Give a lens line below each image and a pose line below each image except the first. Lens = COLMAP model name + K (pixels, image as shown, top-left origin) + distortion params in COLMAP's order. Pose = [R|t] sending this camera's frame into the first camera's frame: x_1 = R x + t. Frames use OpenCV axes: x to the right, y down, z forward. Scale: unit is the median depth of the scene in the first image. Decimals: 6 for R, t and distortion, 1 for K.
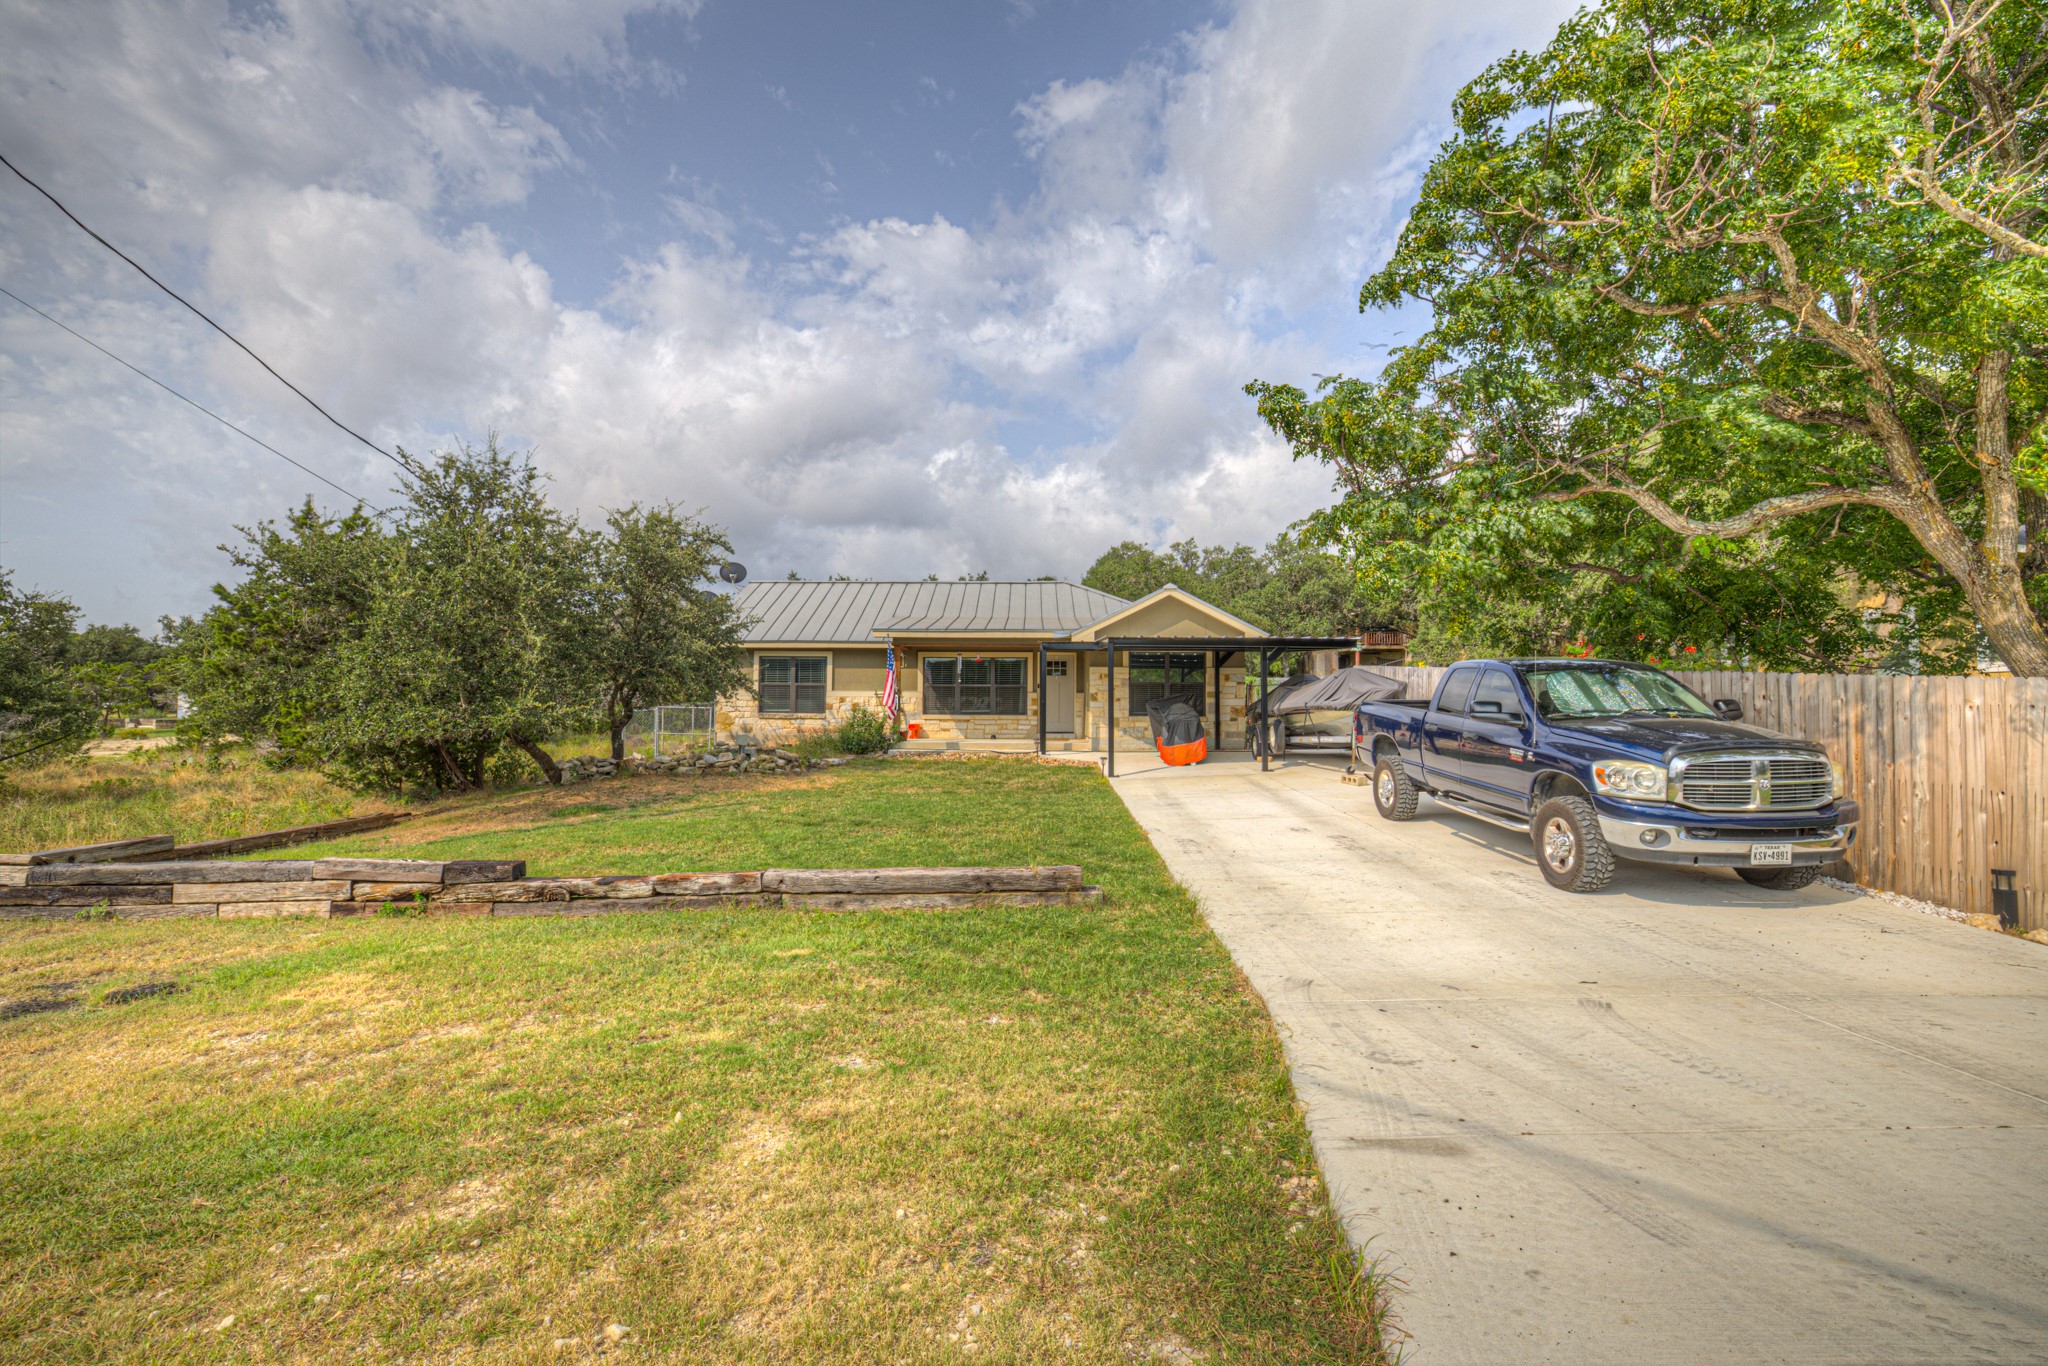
lens RADIAL K [[874.7, 0, 983.8], [0, 874.7, 682.5], [0, 0, 1]] dist [-0.038868, 0.015660]
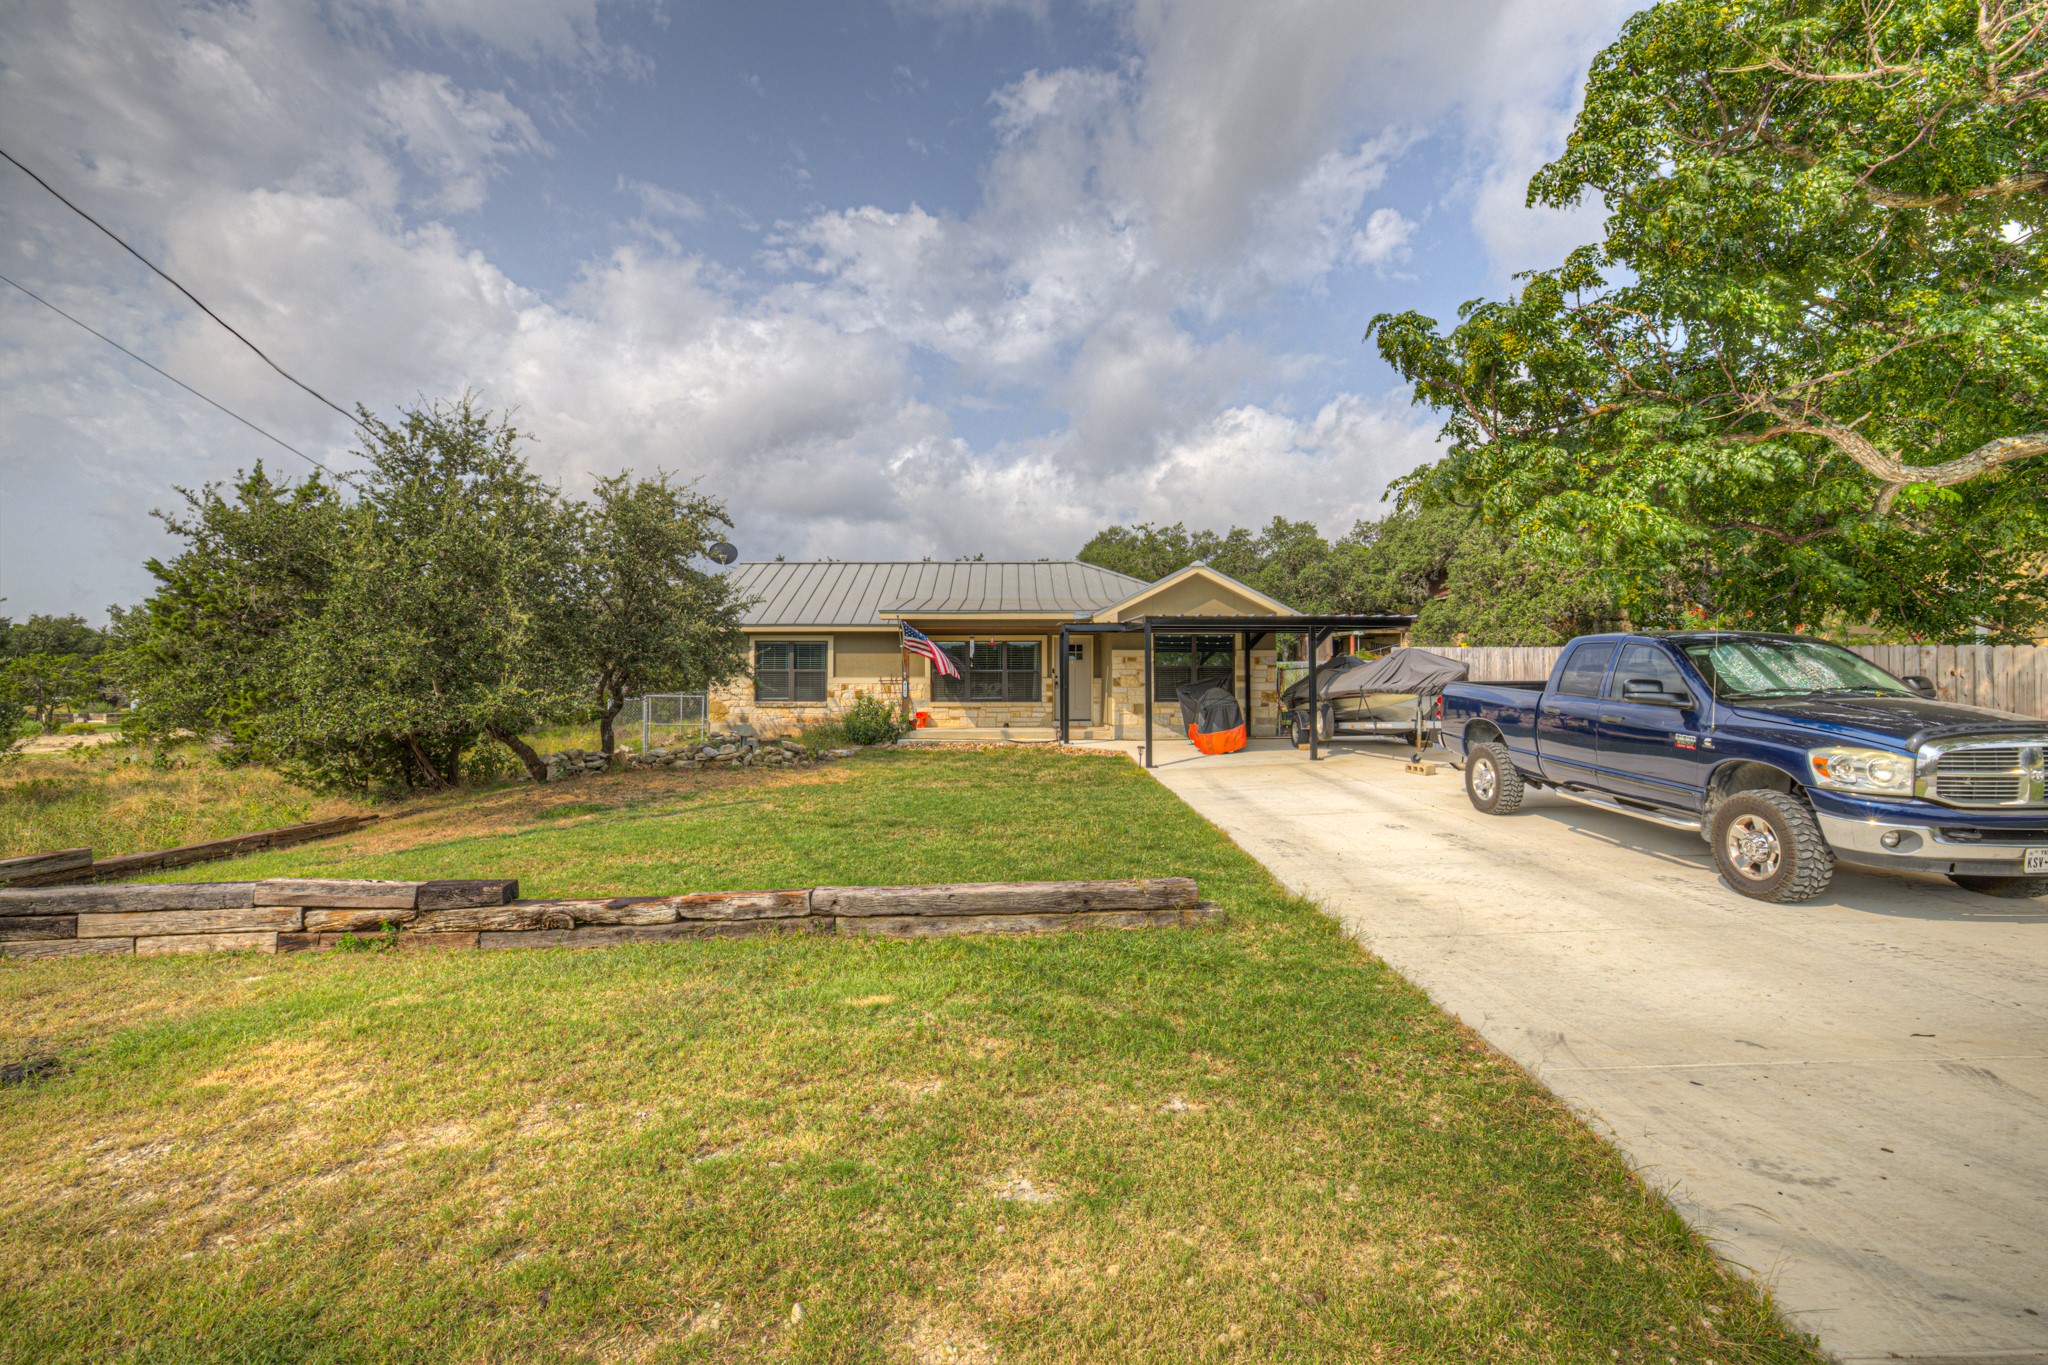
lens RADIAL K [[874.7, 0, 983.8], [0, 874.7, 682.0], [0, 0, 1]] dist [-0.038868, 0.015660]
pose [[0.999650, -0.005991, 0.025765, -0.061015], [0.005667, 0.999904, 0.012628, 0.005837], [-0.025838, -0.012477, 0.999588, 0.096222]]
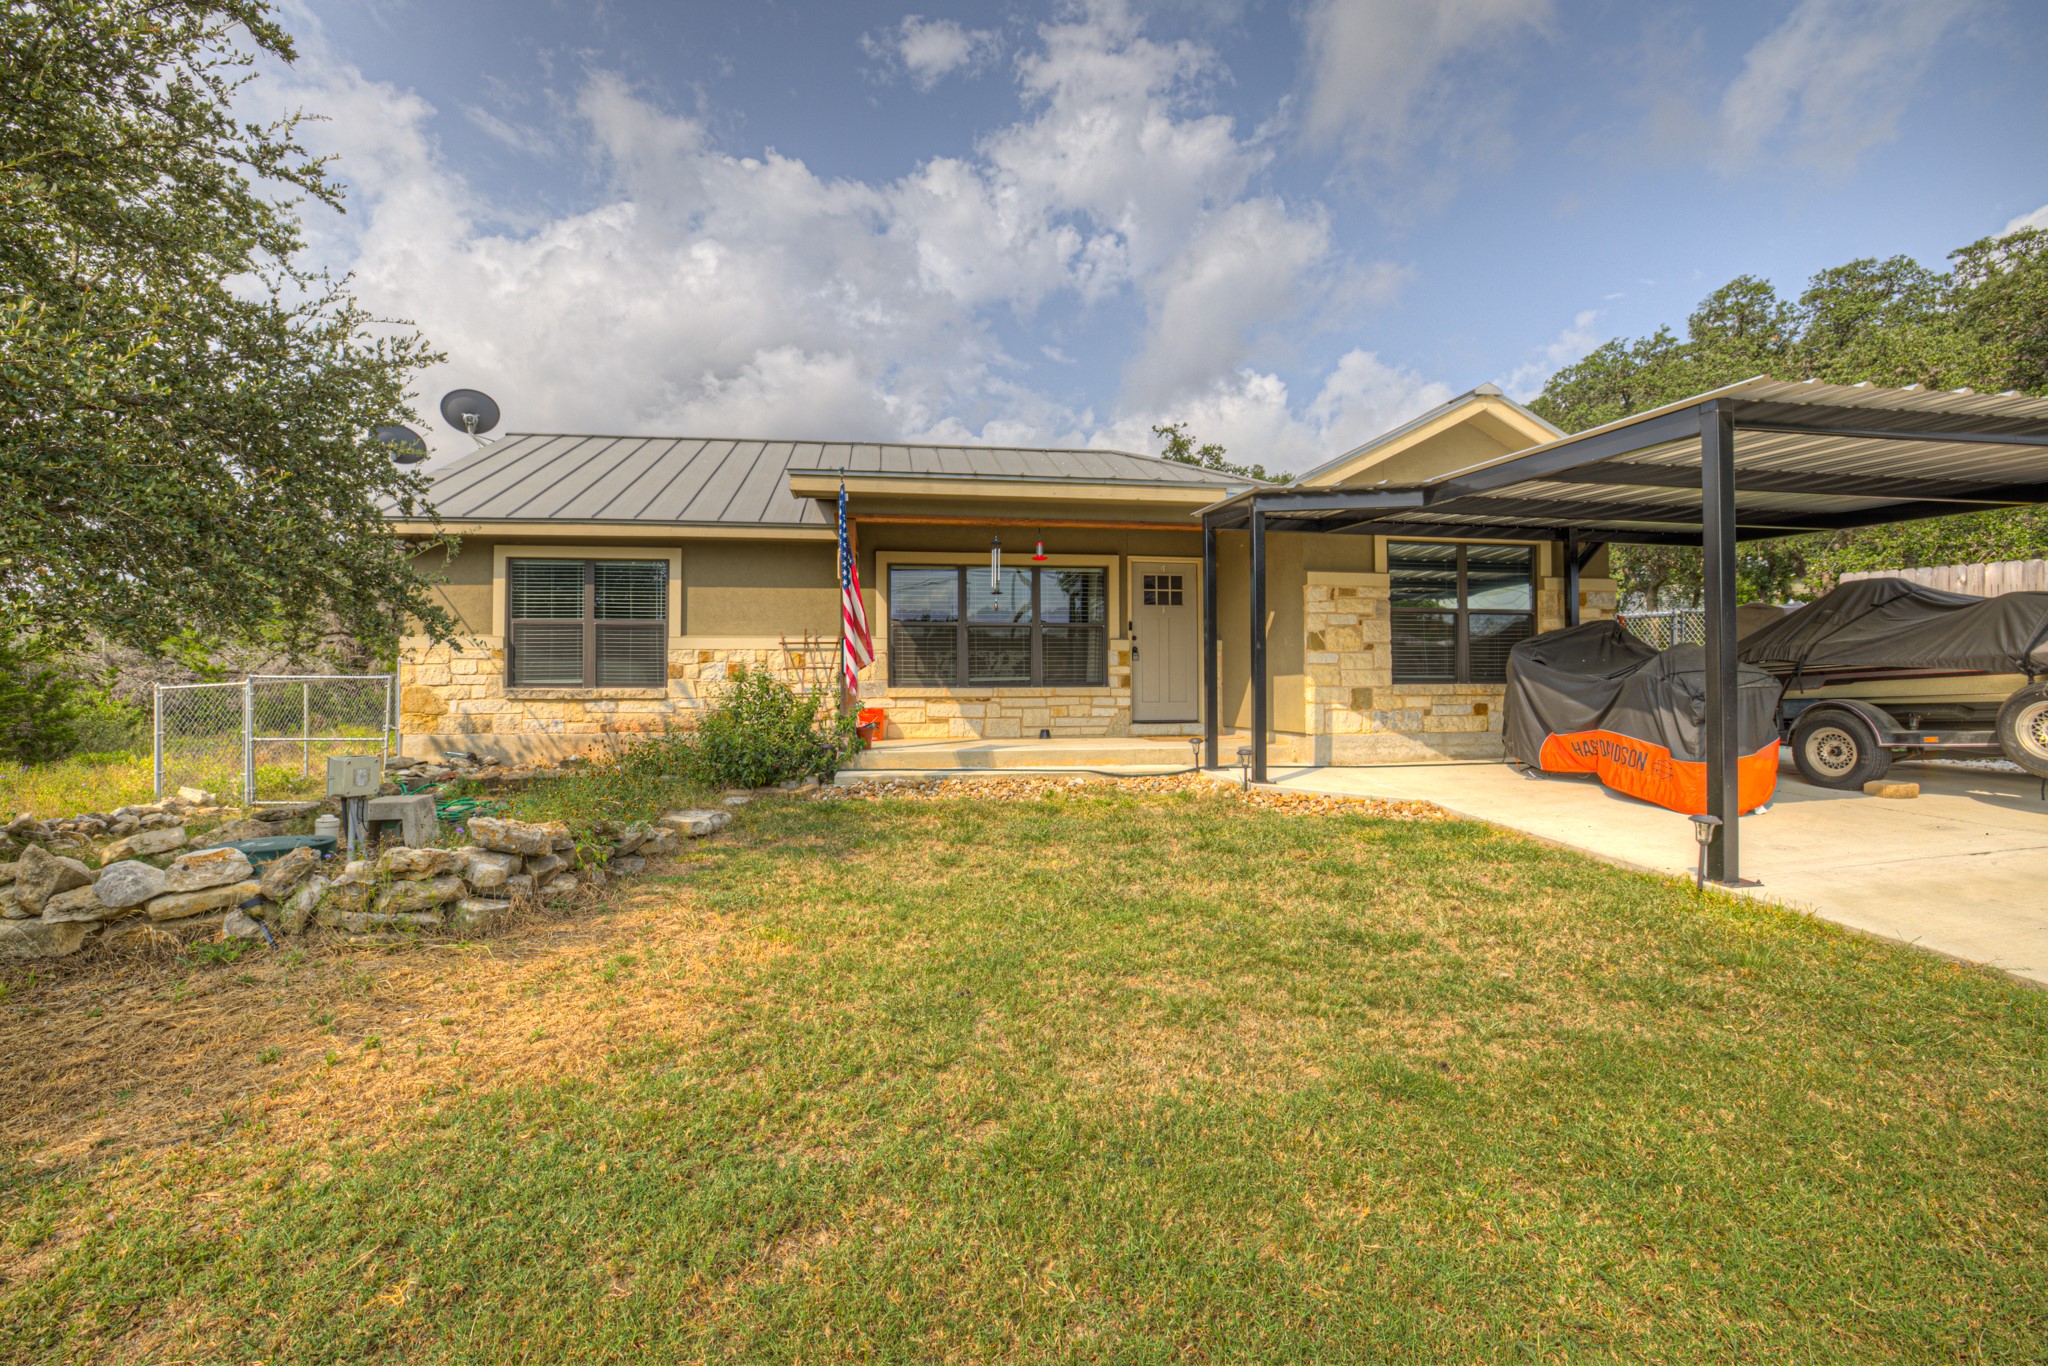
lens RADIAL K [[874.7, 0, 983.8], [0, 874.7, 682.5], [0, 0, 1]] dist [-0.038868, 0.015660]
pose [[0.984947, -0.008881, 0.172629, -0.165115], [0.005316, 0.999763, 0.021102, 0.040702], [-0.172776, -0.019867, 0.984761, 0.896162]]
